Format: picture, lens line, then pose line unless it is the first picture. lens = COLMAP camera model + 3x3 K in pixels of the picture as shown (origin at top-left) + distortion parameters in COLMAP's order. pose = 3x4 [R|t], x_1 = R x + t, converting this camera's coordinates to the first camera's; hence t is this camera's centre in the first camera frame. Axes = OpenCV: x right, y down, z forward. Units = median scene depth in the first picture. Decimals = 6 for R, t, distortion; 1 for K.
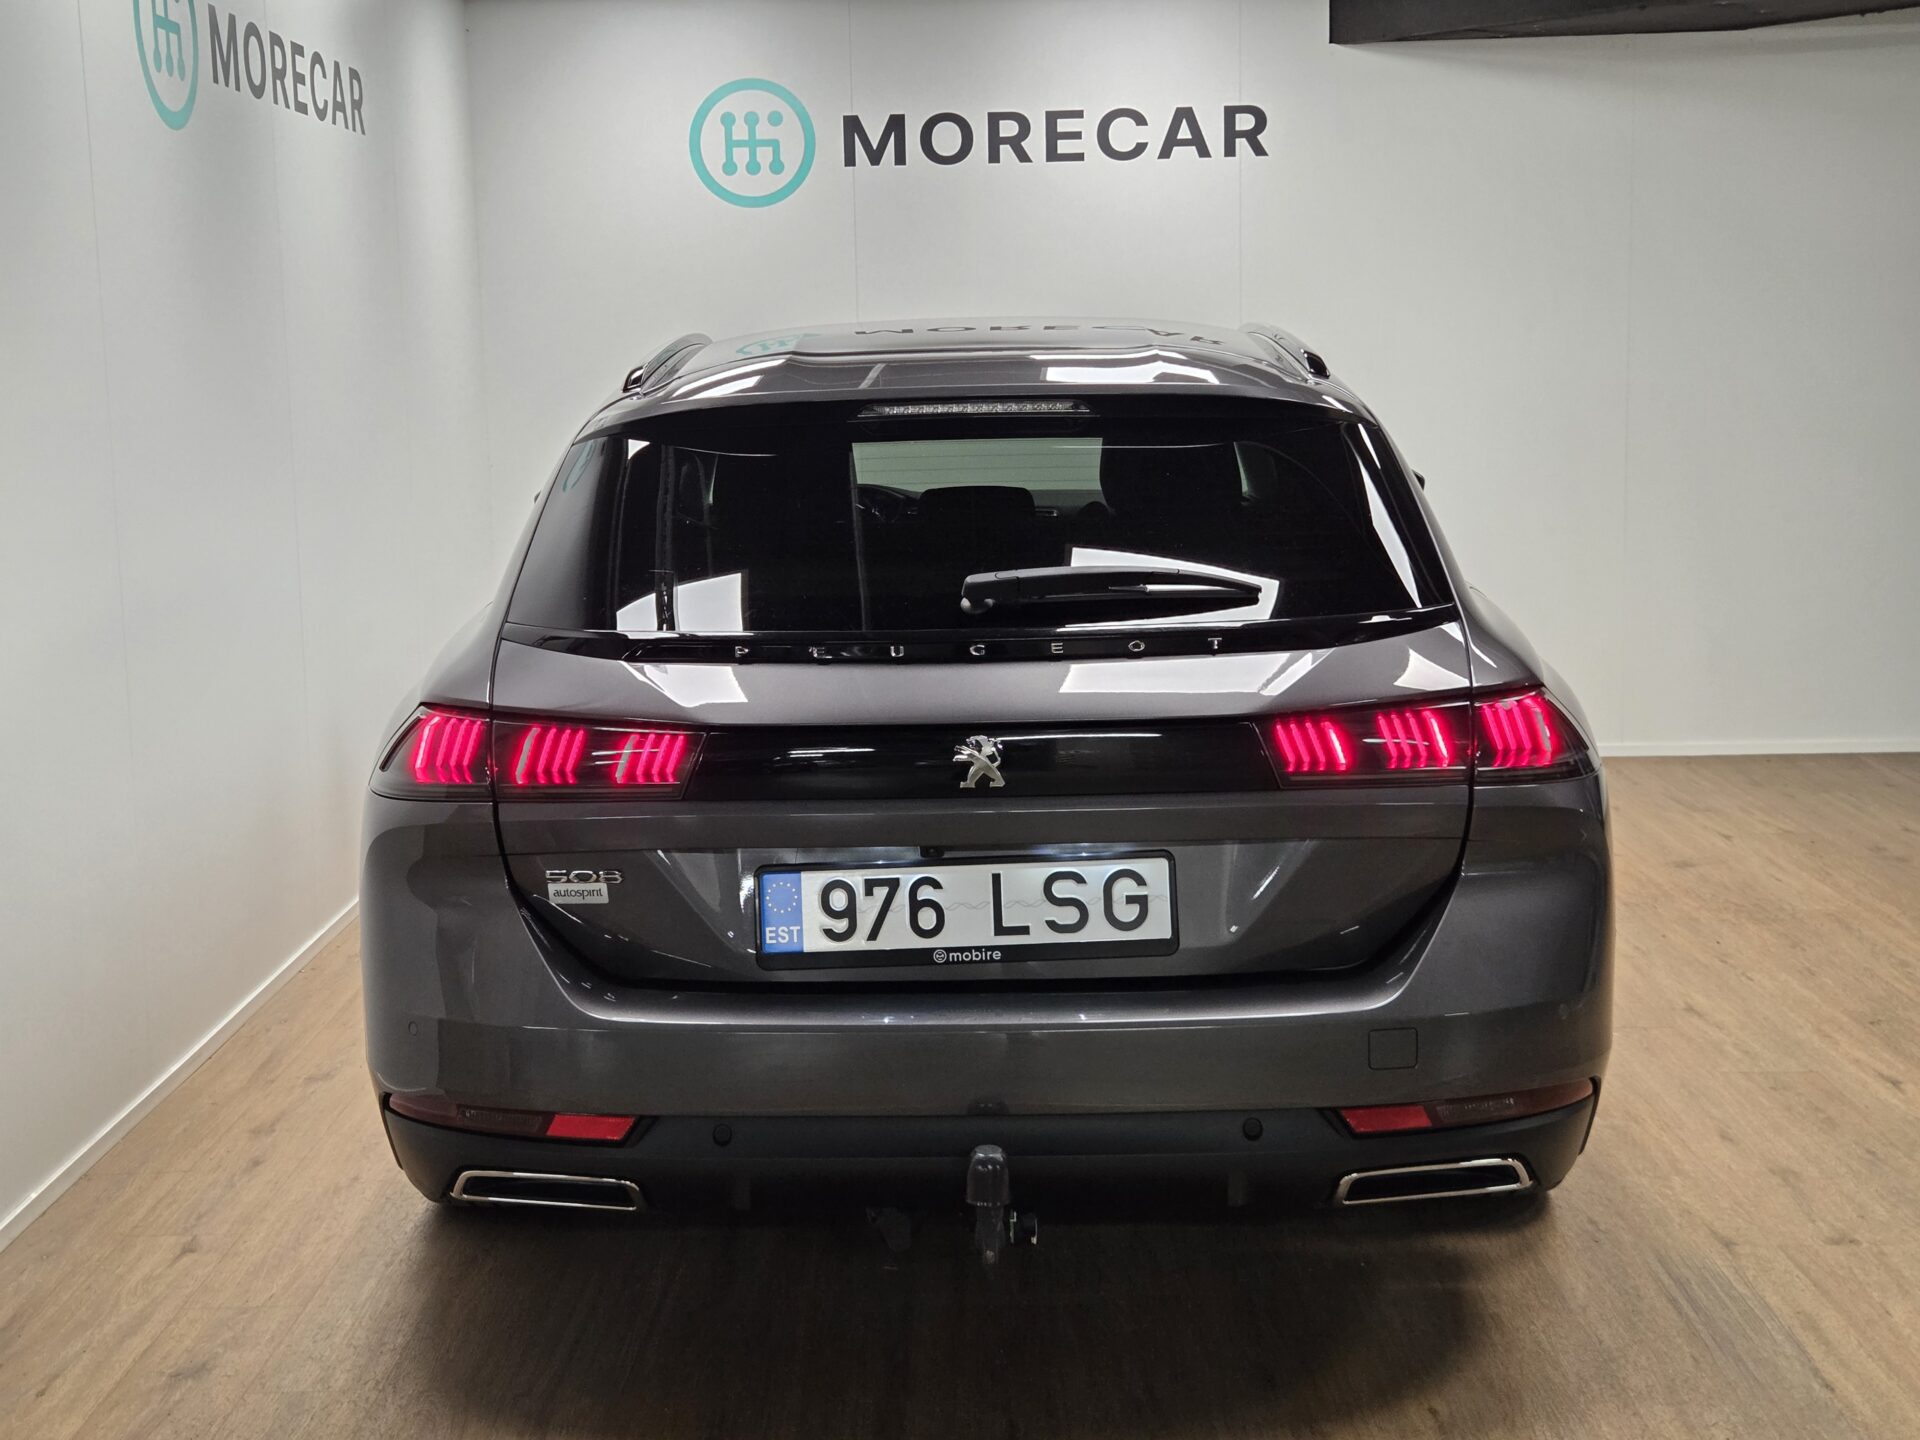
lens RADIAL K [[2498.6, 0, 954.3], [0, 2498.6, 727.4], [0, 0, 1]] dist [0.059294, 0.000000]
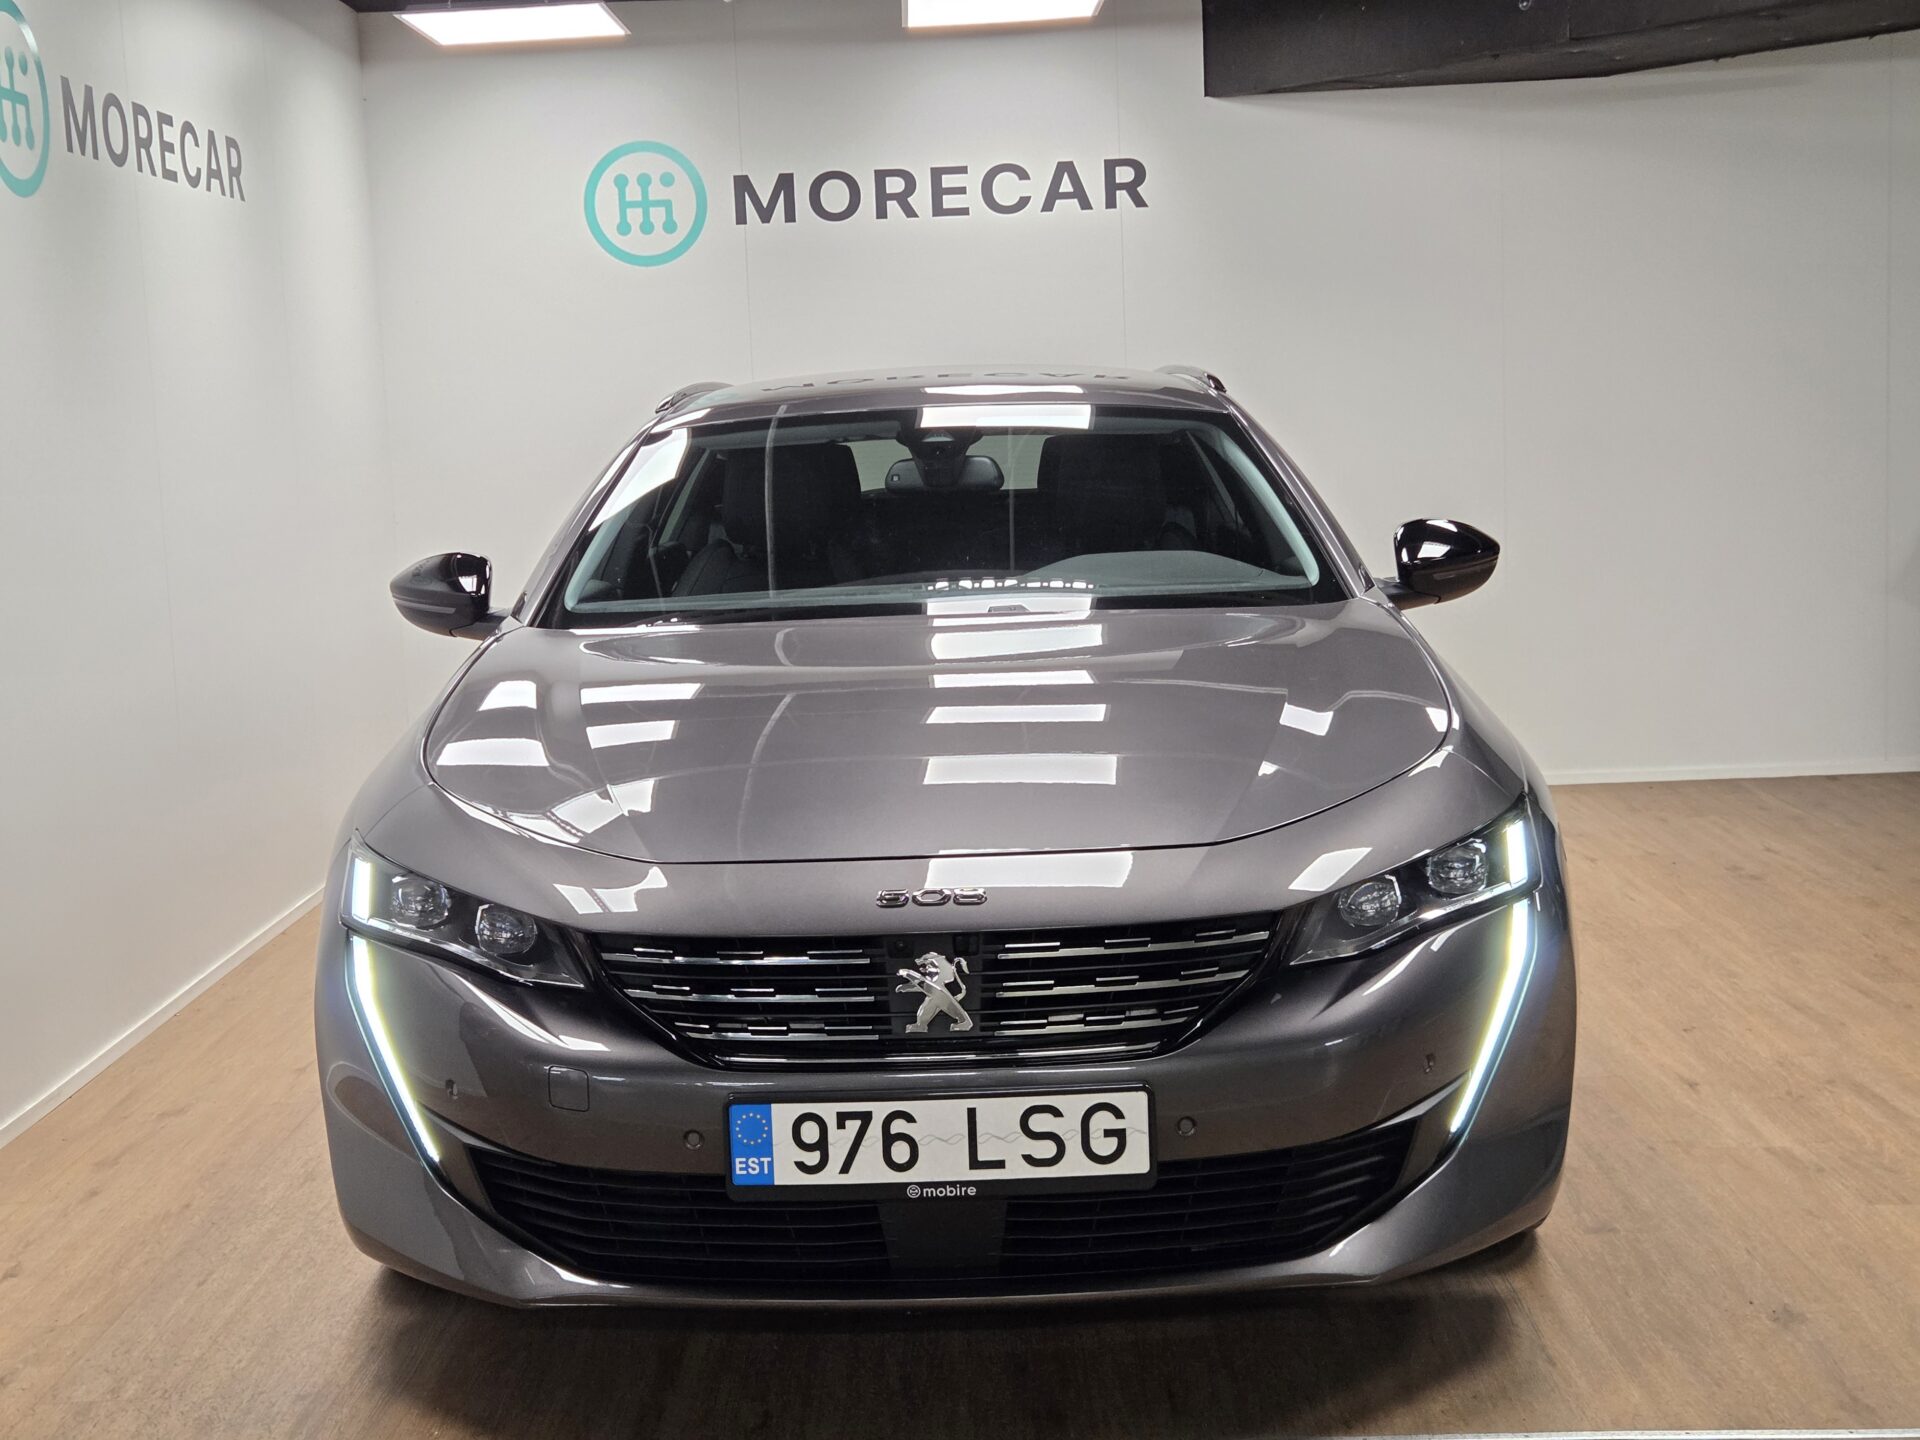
lens RADIAL K [[2498.6, 0, 955.5], [0, 2498.6, 726.8], [0, 0, 1]] dist [0.059294, 0.000000]
pose [[0.999812, -0.019398, -0.000461, 0.050495], [0.019382, 0.999517, -0.024274, 0.009259], [0.000932, 0.024260, 0.999705, -0.021789]]
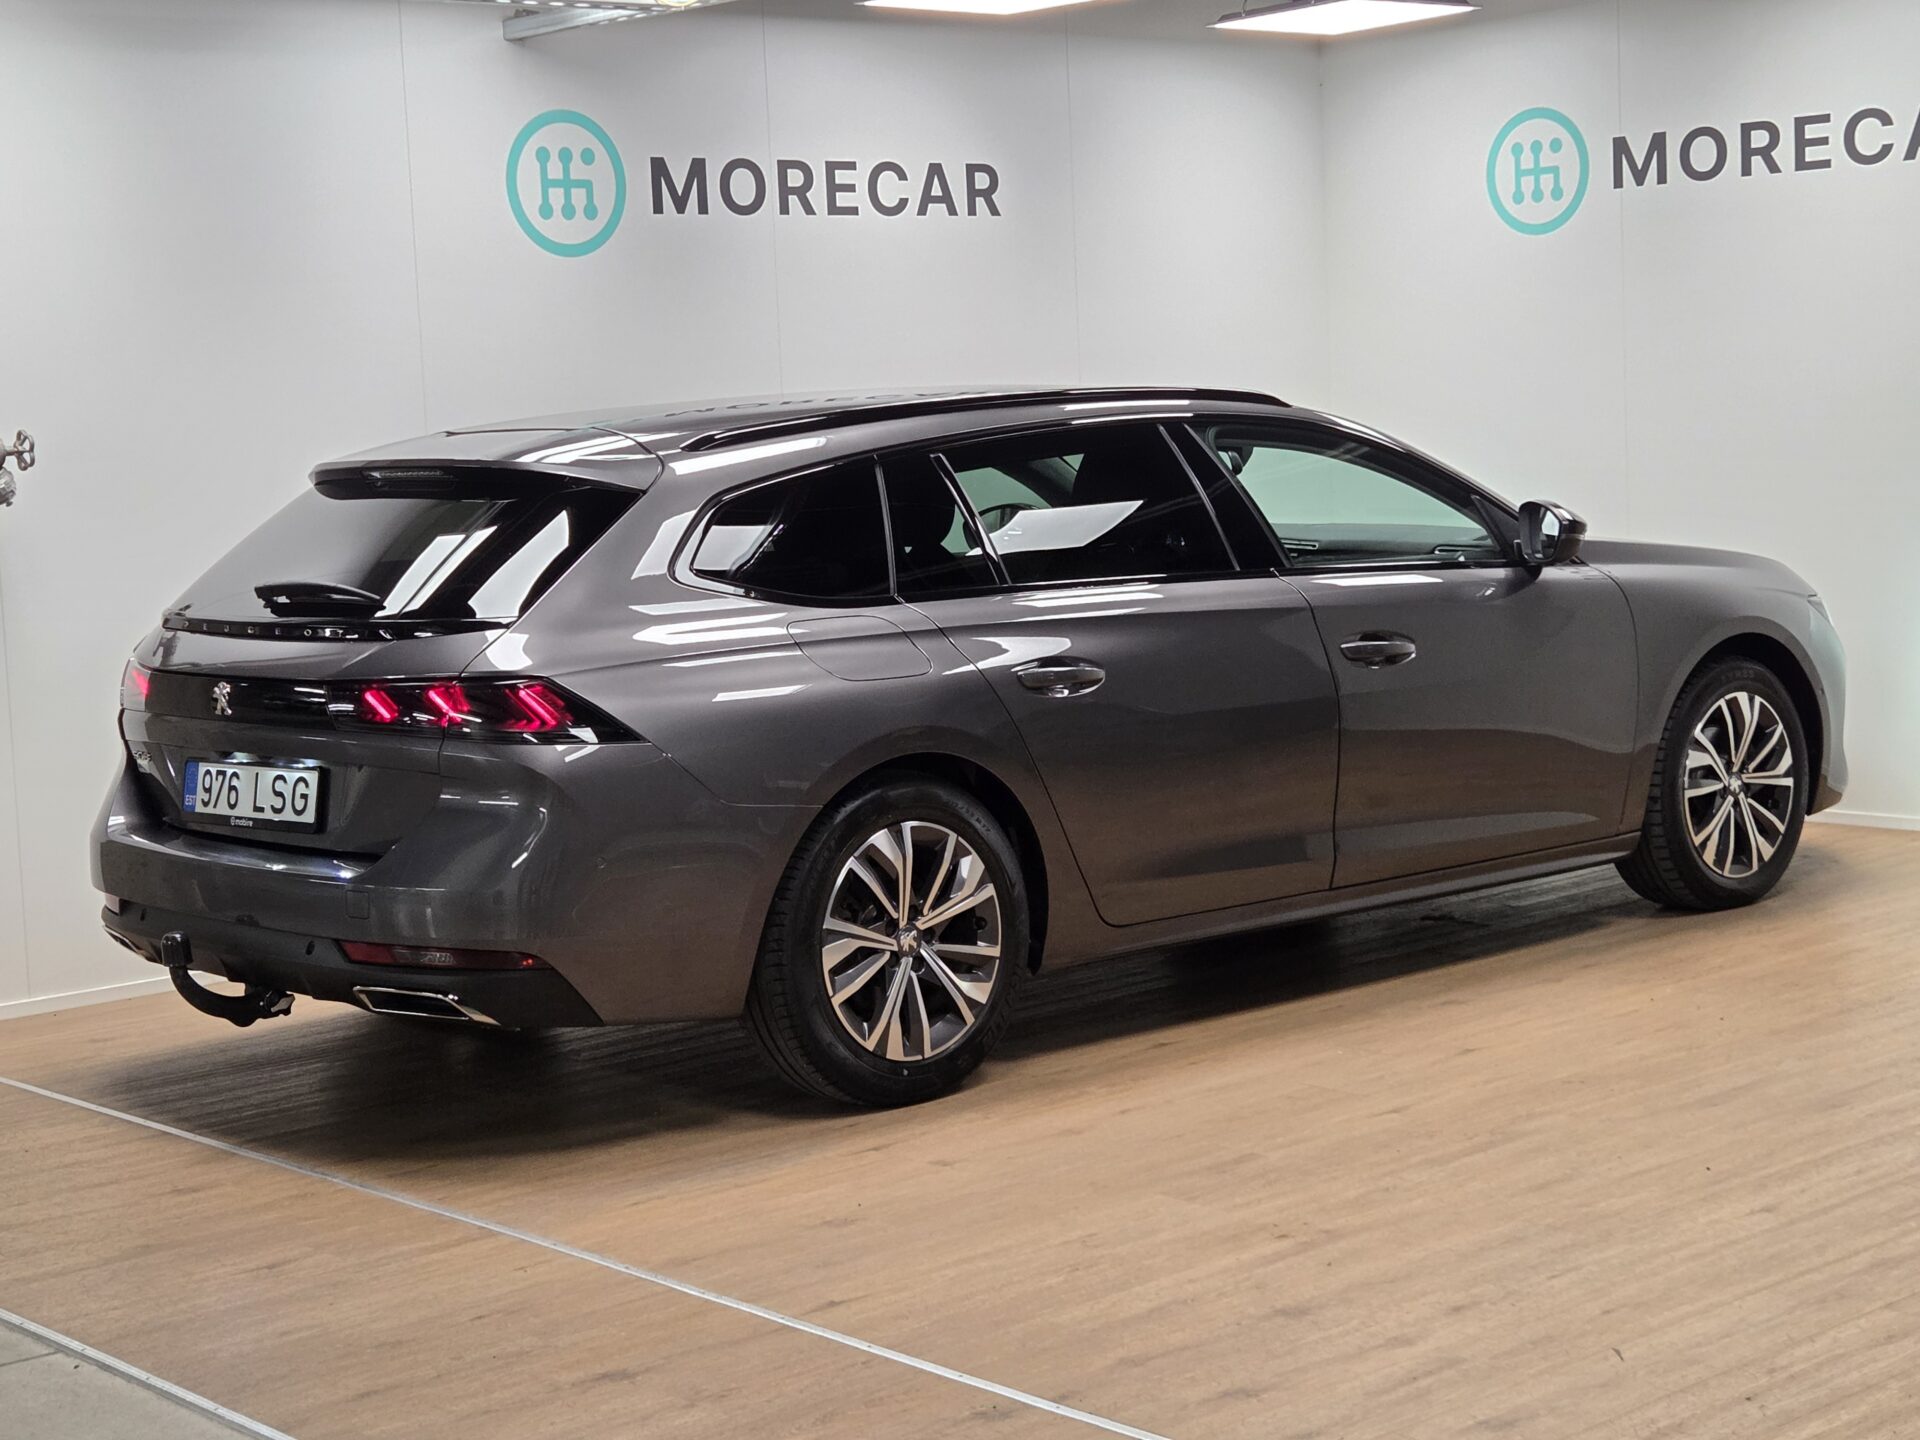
lens RADIAL K [[3109.4, 0, 939.8], [0, 3109.4, 720.0], [0, 0, 1]] dist [0.054930, 0.000000]
pose [[0.693118, 0.065993, -0.717797, 0.786853], [-0.079660, 0.996713, 0.014714, -0.017349], [0.716409, 0.046981, 0.696097, -0.029759]]
